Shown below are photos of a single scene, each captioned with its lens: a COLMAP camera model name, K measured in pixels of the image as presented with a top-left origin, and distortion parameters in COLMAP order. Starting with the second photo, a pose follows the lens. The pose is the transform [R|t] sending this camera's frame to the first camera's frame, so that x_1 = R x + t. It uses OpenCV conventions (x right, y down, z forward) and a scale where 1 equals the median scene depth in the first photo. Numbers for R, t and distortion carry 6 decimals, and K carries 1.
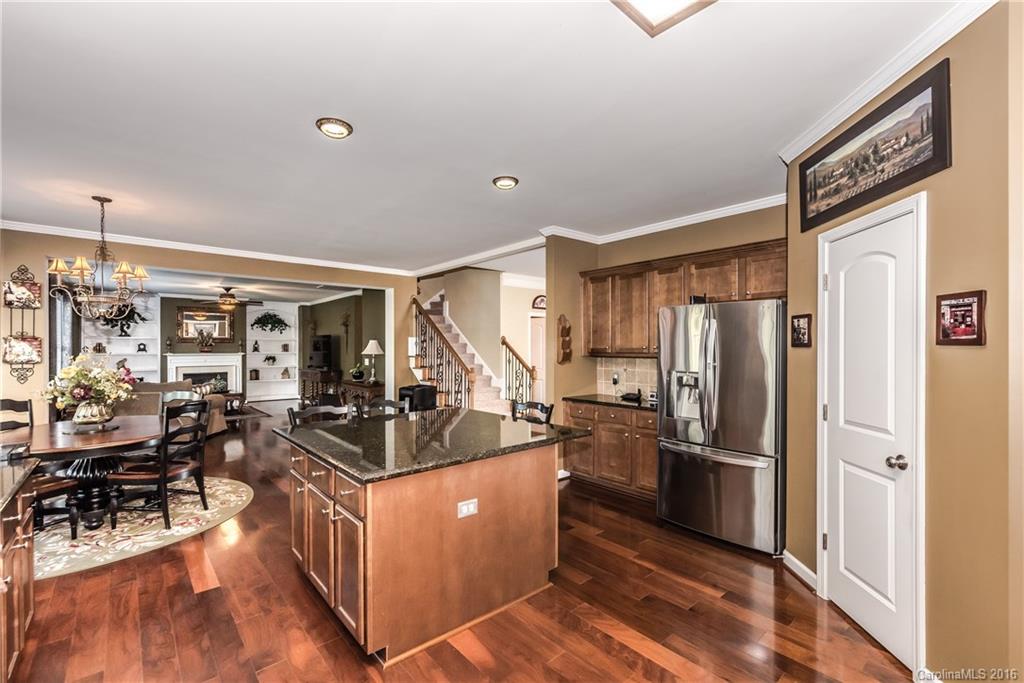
lens RADIAL K [[437.1, 0, 504.4], [0, 437.1, 339.7], [0, 0, 1]] dist [-0.000701, -0.000104]
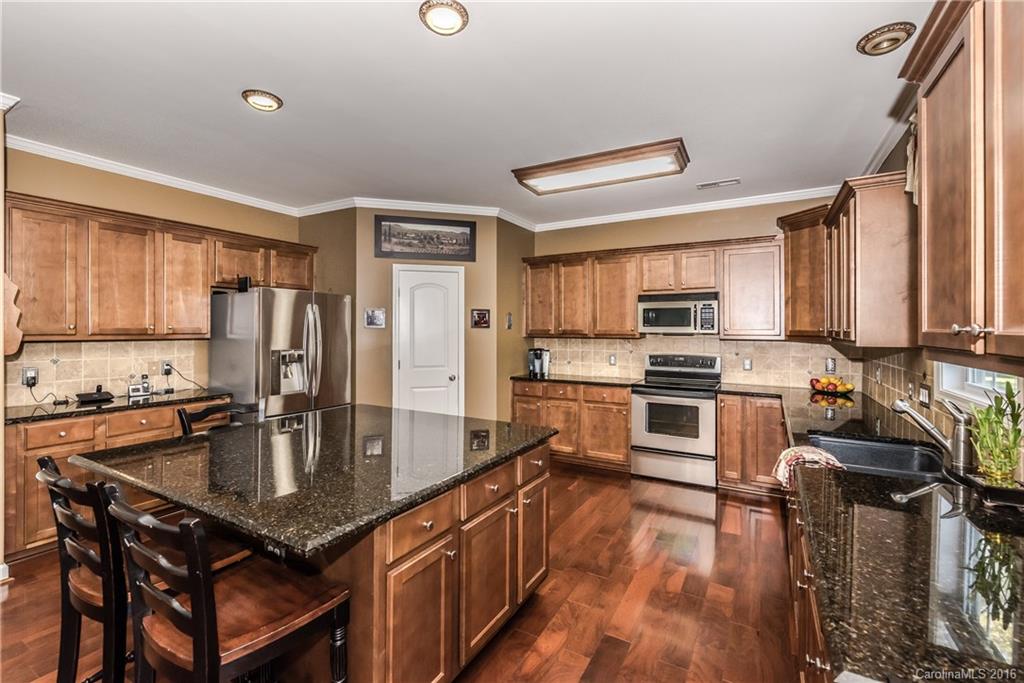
lens RADIAL K [[445.8, 0, 507.4], [0, 445.8, 329.9], [0, 0, 1]] dist [0.000754, -0.000420]
pose [[-0.321130, -0.000414, 0.947035, -0.561054], [-0.020833, 0.999761, -0.006627, 0.012738], [-0.946806, -0.021858, -0.321062, 0.573070]]
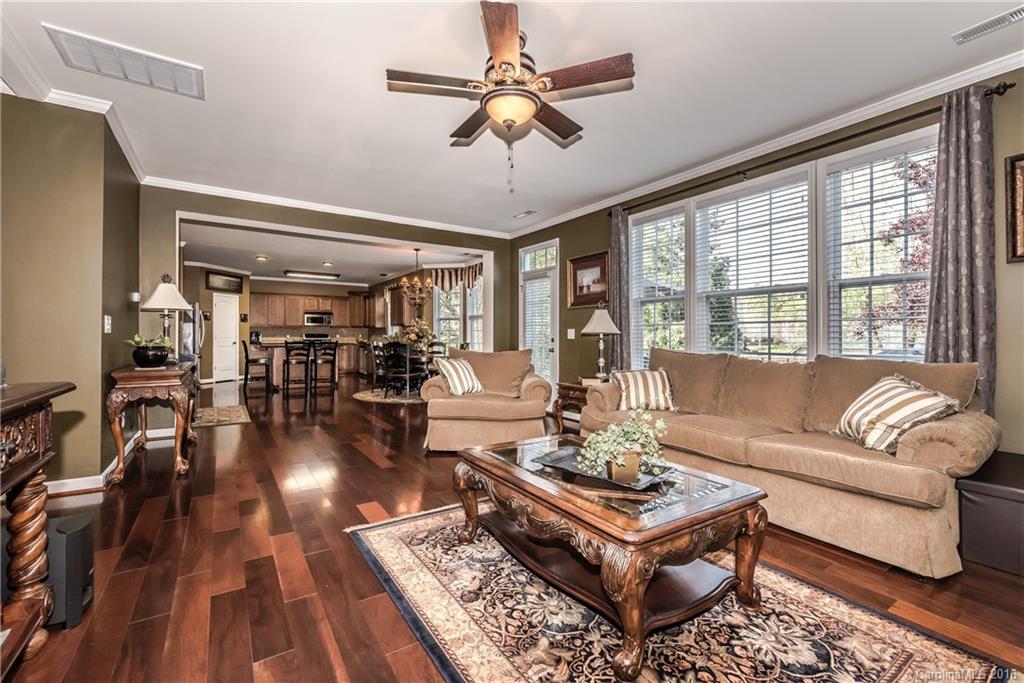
lens RADIAL K [[437.1, 0, 504.4], [0, 437.1, 339.7], [0, 0, 1]] dist [-0.000701, -0.000104]
pose [[-0.990638, -0.004022, 0.136454, -1.249118], [-0.006254, 0.999853, -0.015936, 0.120957], [-0.136370, -0.016640, -0.990518, 2.323130]]
